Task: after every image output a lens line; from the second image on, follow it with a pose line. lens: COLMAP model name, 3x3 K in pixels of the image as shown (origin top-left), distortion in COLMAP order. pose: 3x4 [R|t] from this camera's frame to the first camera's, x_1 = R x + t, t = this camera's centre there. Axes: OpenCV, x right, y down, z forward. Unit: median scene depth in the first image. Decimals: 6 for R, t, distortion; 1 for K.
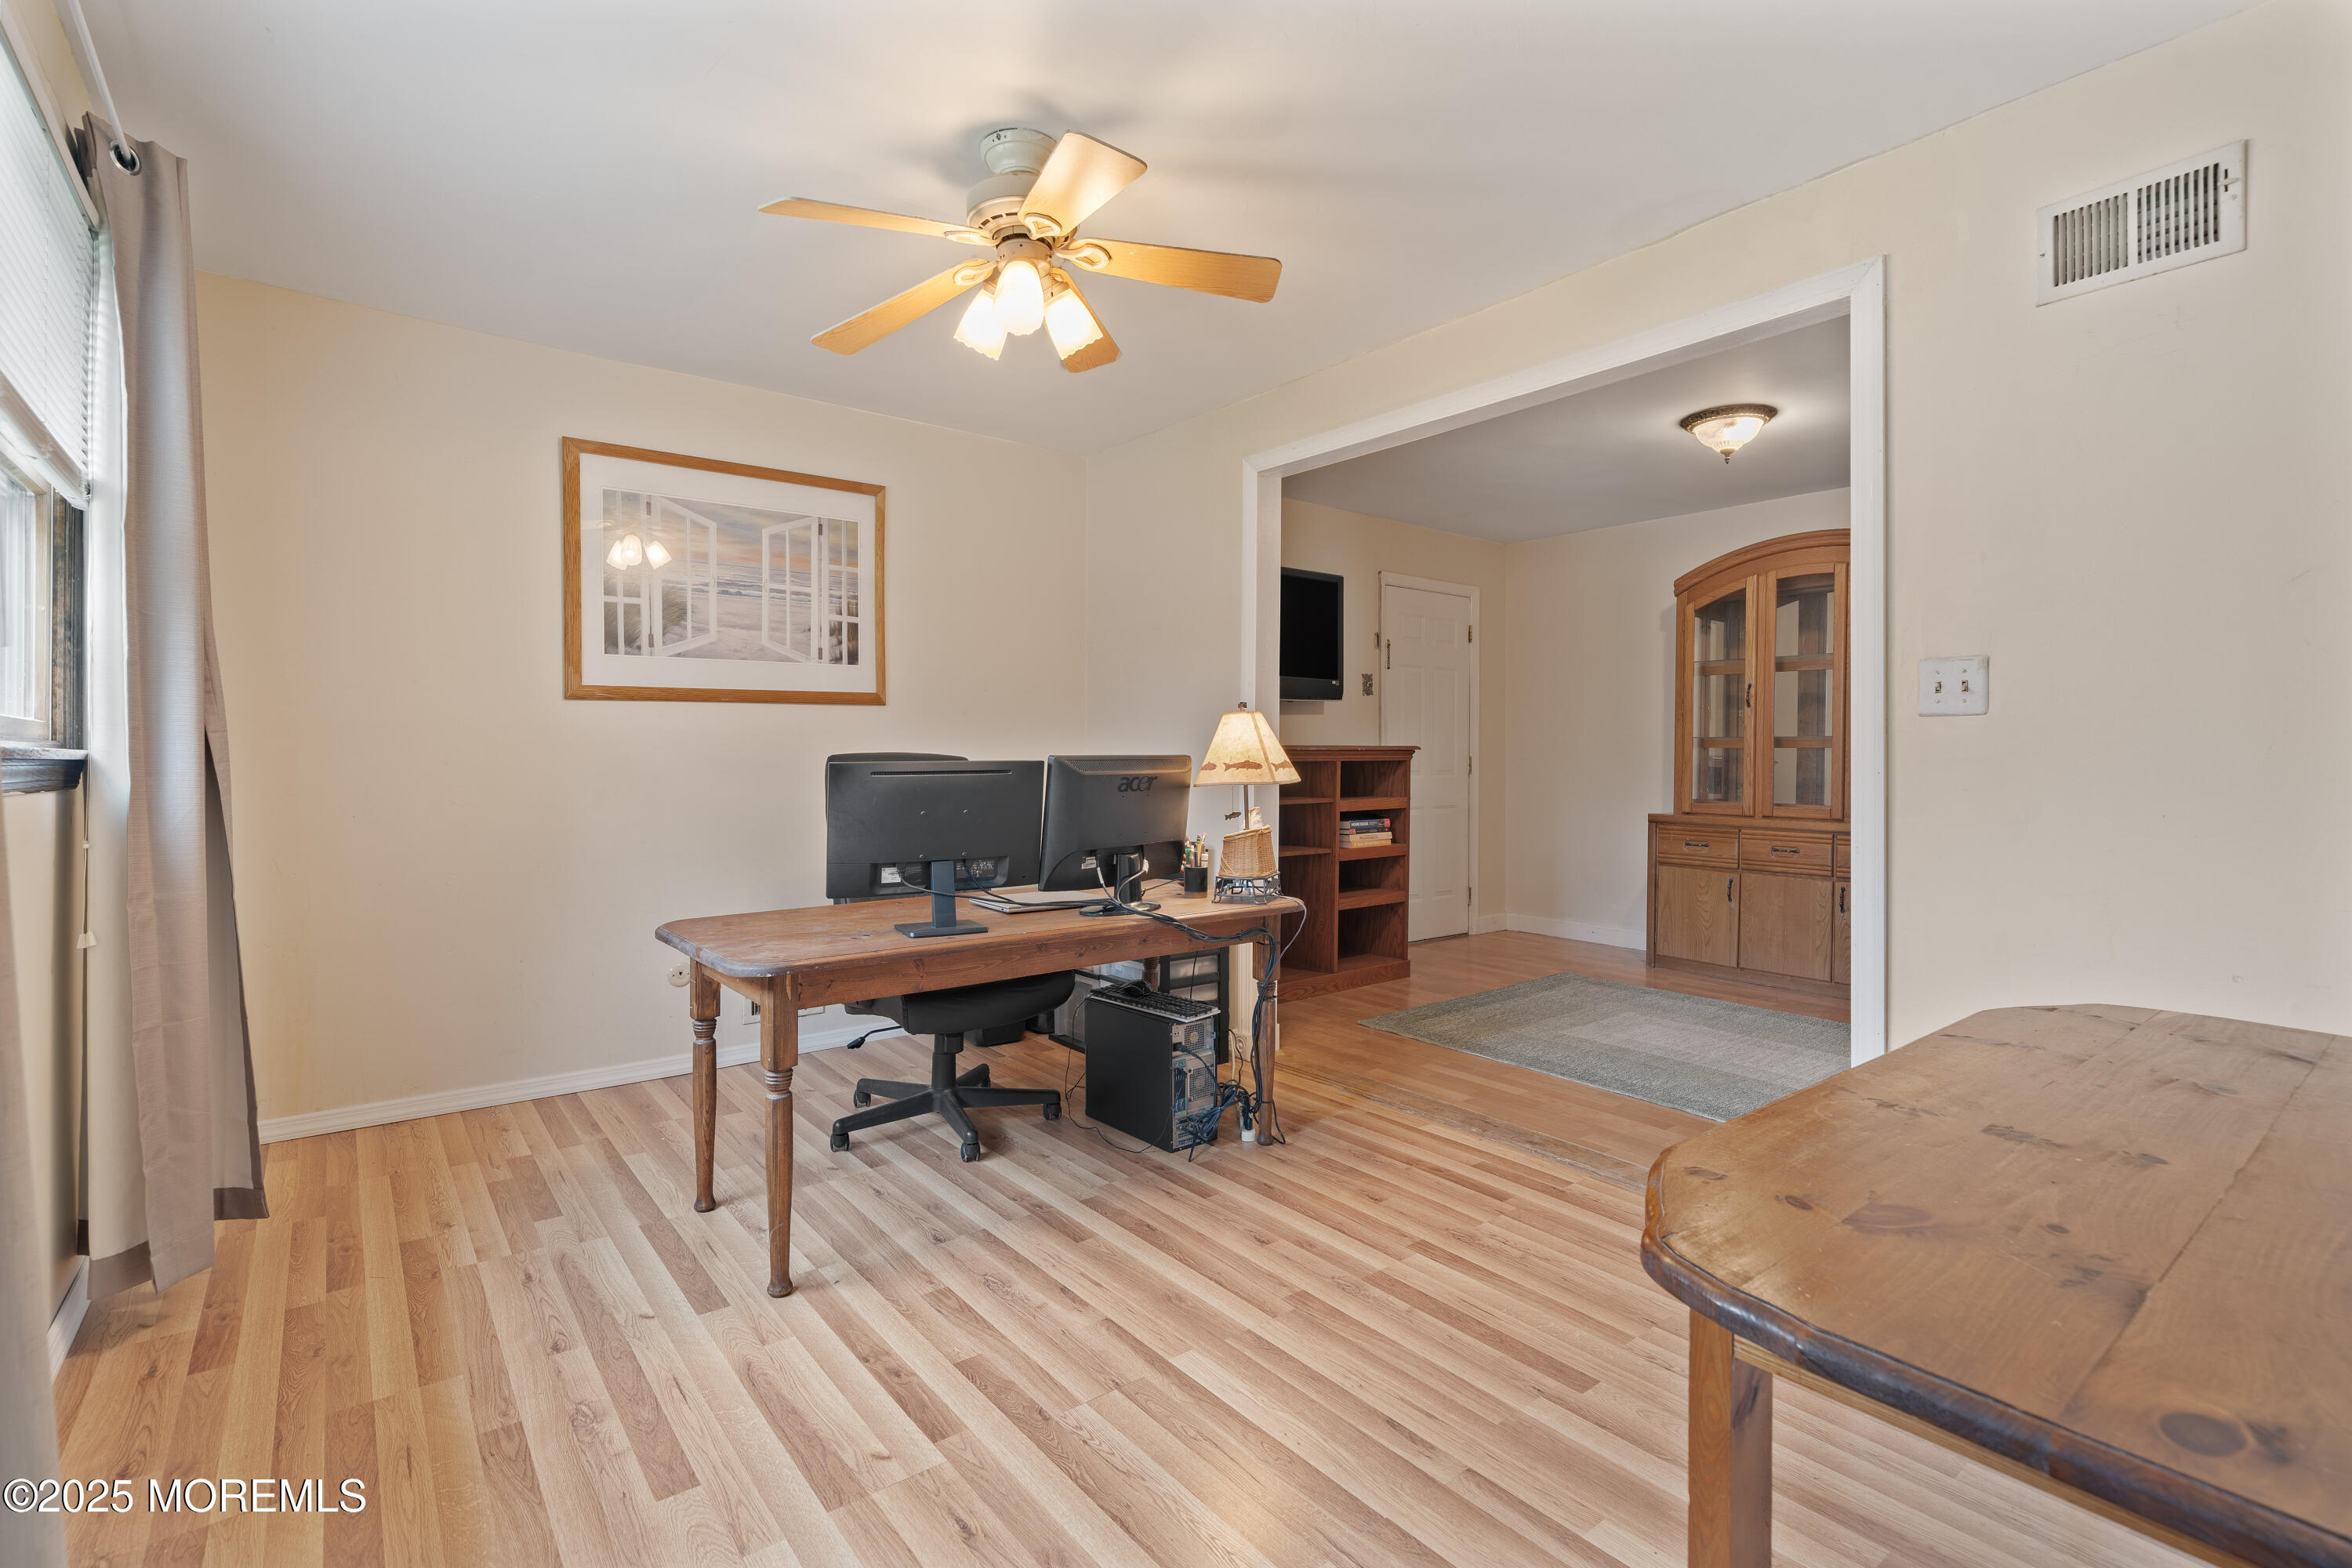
lens RADIAL K [[1022.5, 0, 1178.8], [0, 1022.5, 764.3], [0, 0, 1]] dist [-0.000382, -0.000235]
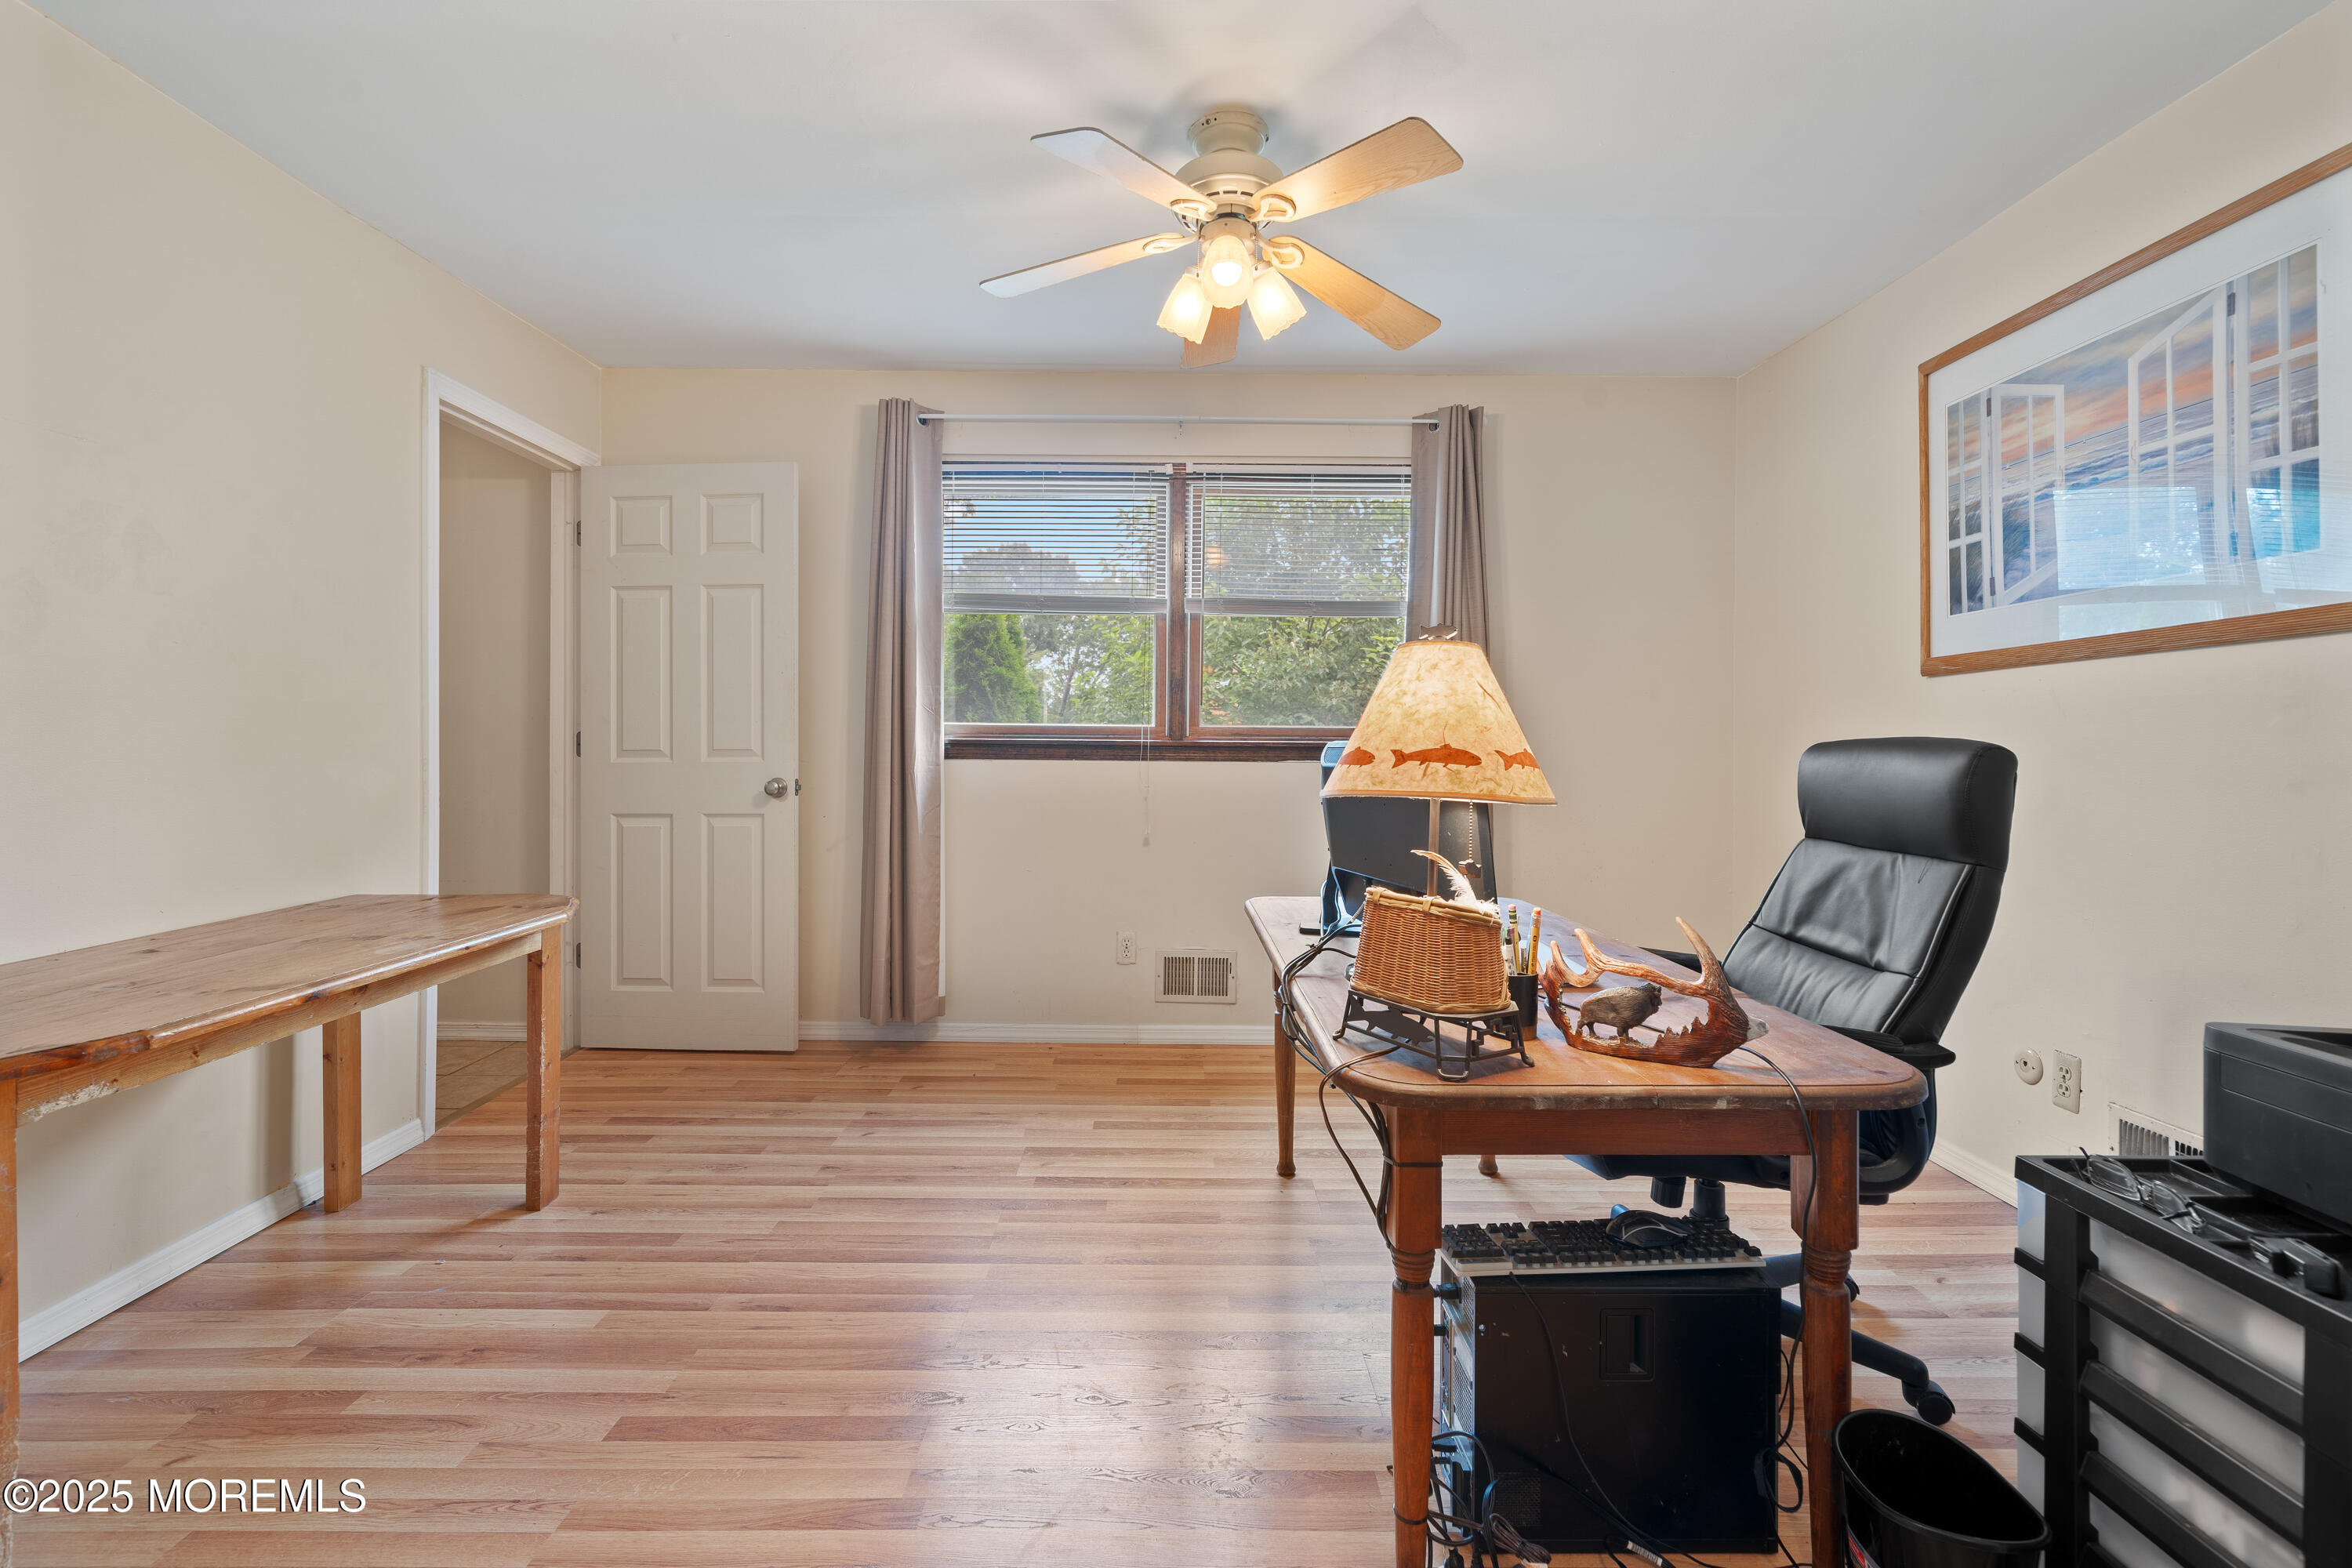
lens RADIAL K [[1051.5, 0, 1180.0], [0, 1051.5, 754.0], [0, 0, 1]] dist [0.004781, 0.000717]
pose [[-0.594523, 0.001168, -0.804078, 0.434185], [-0.010527, 0.999902, 0.009236, -0.002774], [0.804010, 0.013955, -0.594452, 0.990442]]
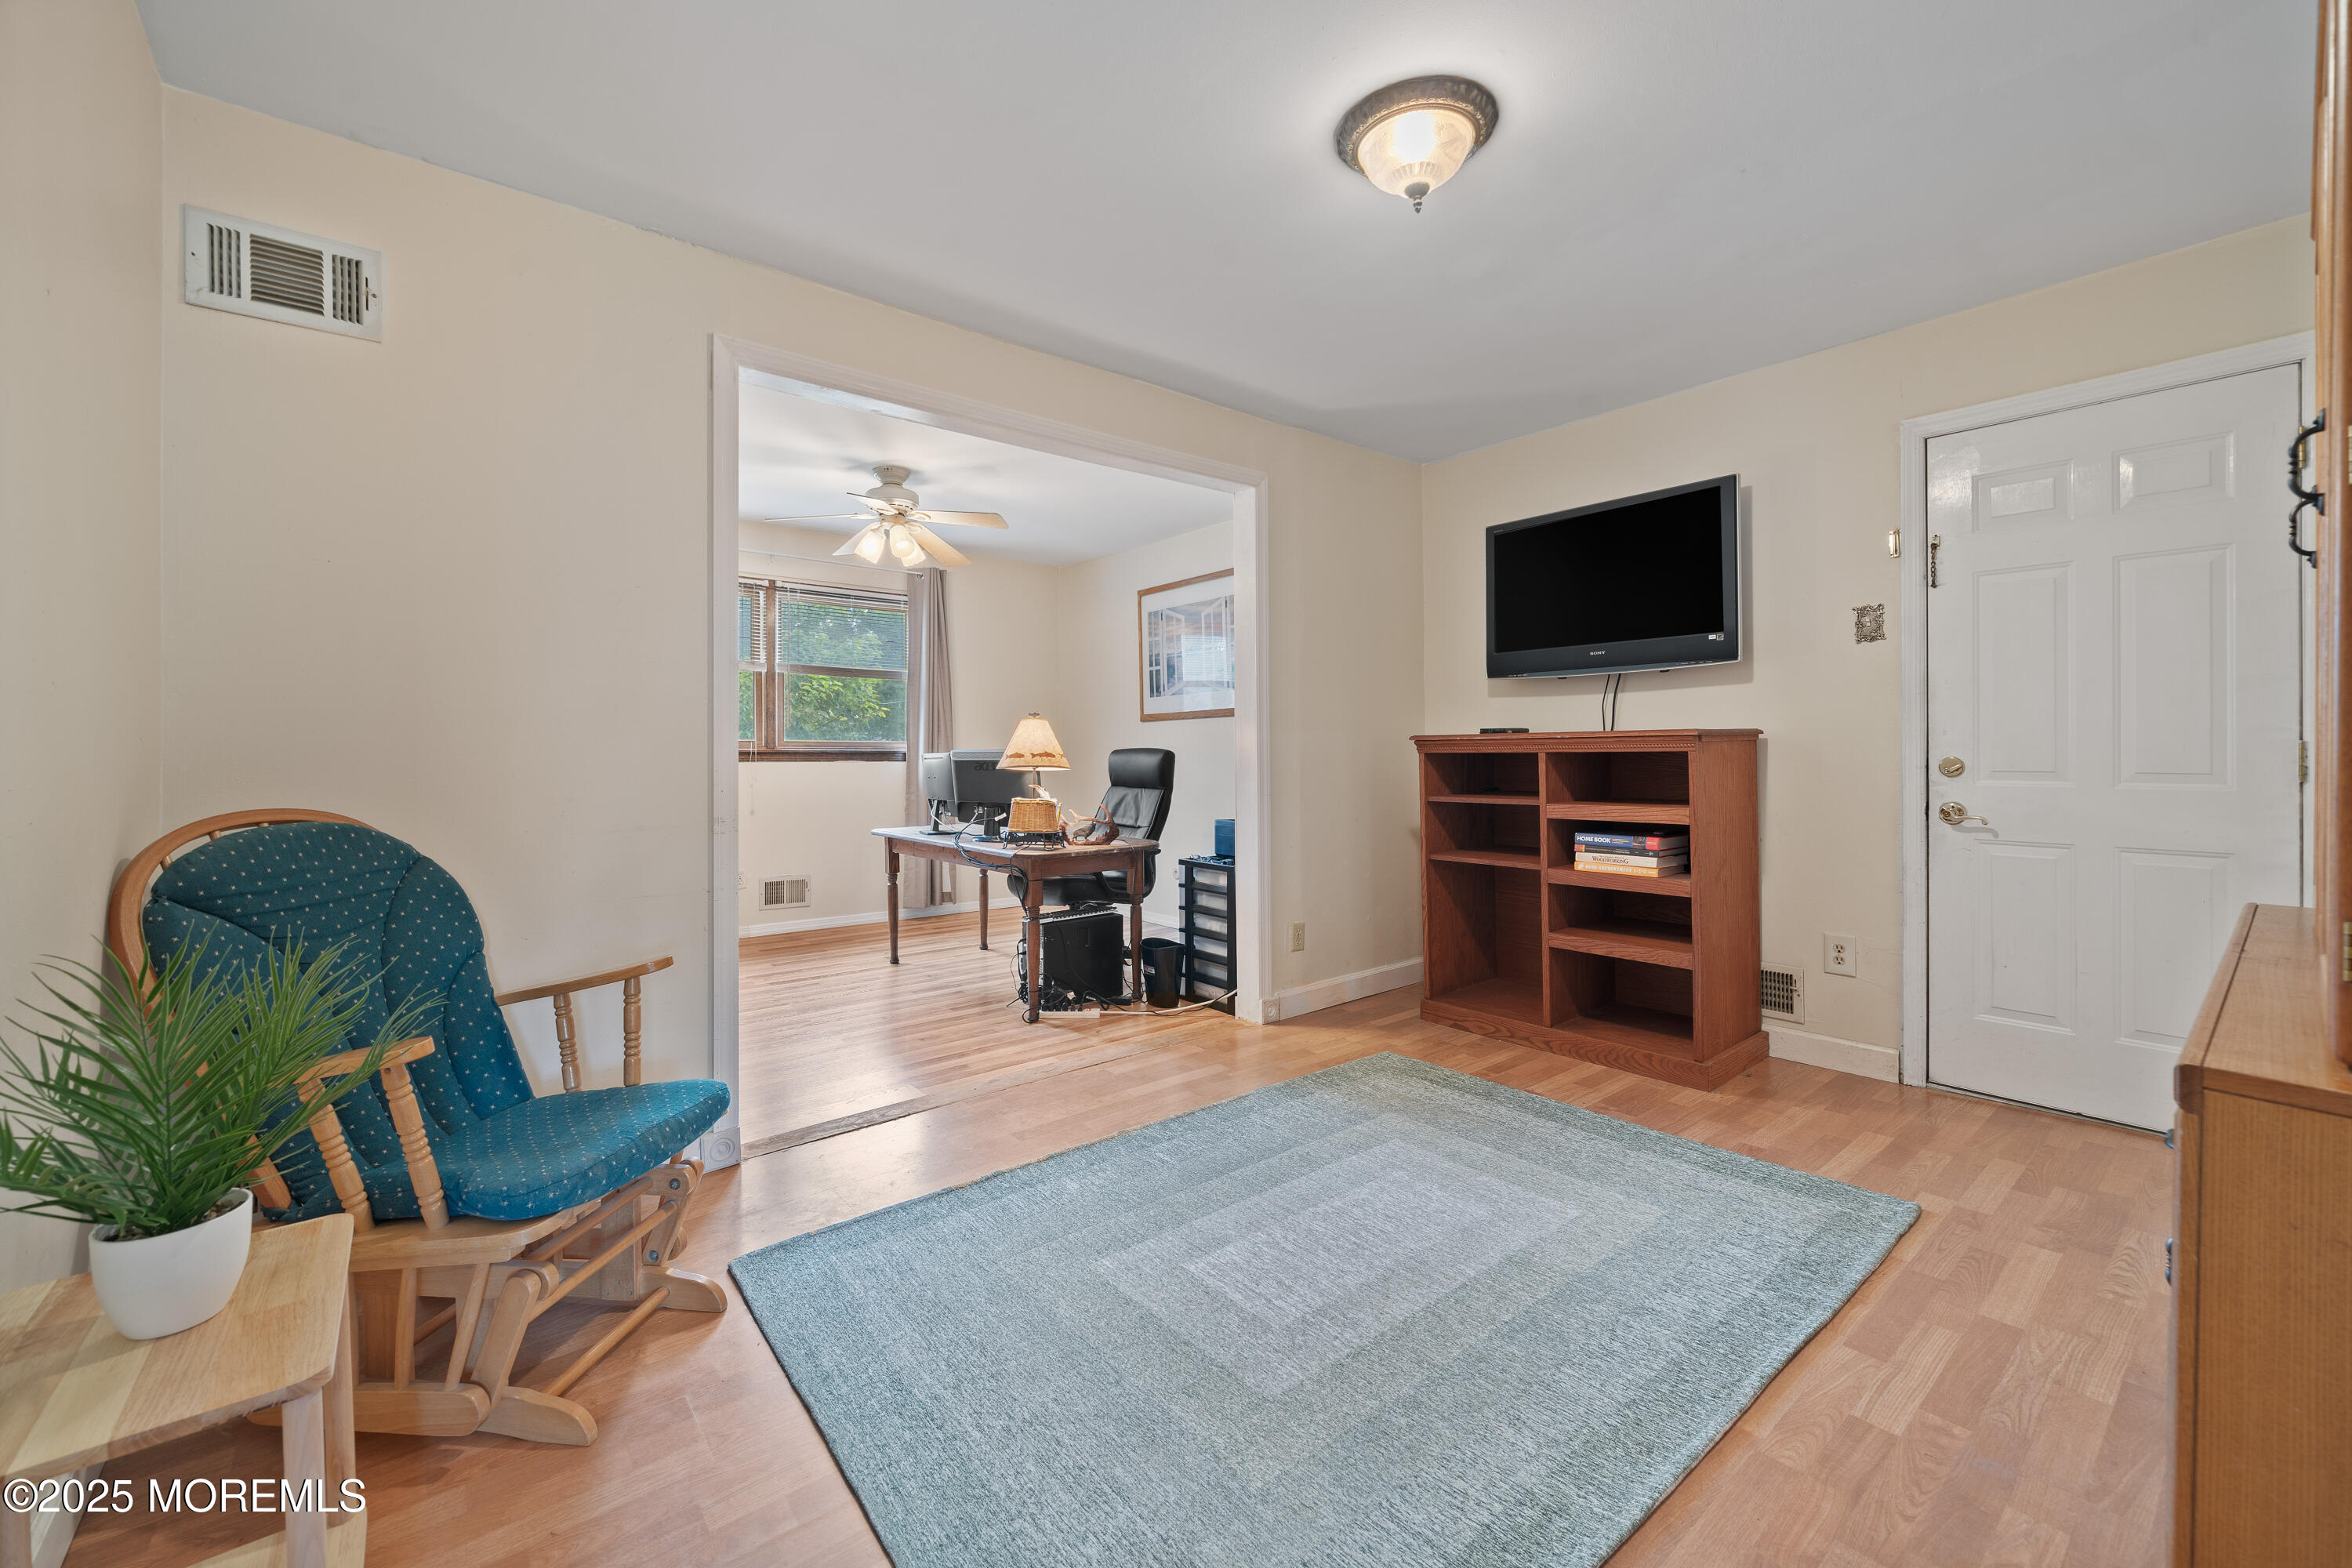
lens RADIAL K [[909.5, 0, 1176.0], [0, 909.5, 762.1], [0, 0, 1]] dist [-0.000057, 0.000050]
pose [[0.053497, 0.007627, -0.998539, 1.133549], [-0.004755, 0.999961, 0.007383, 0.000258], [0.998557, 0.004353, 0.053531, 0.941779]]
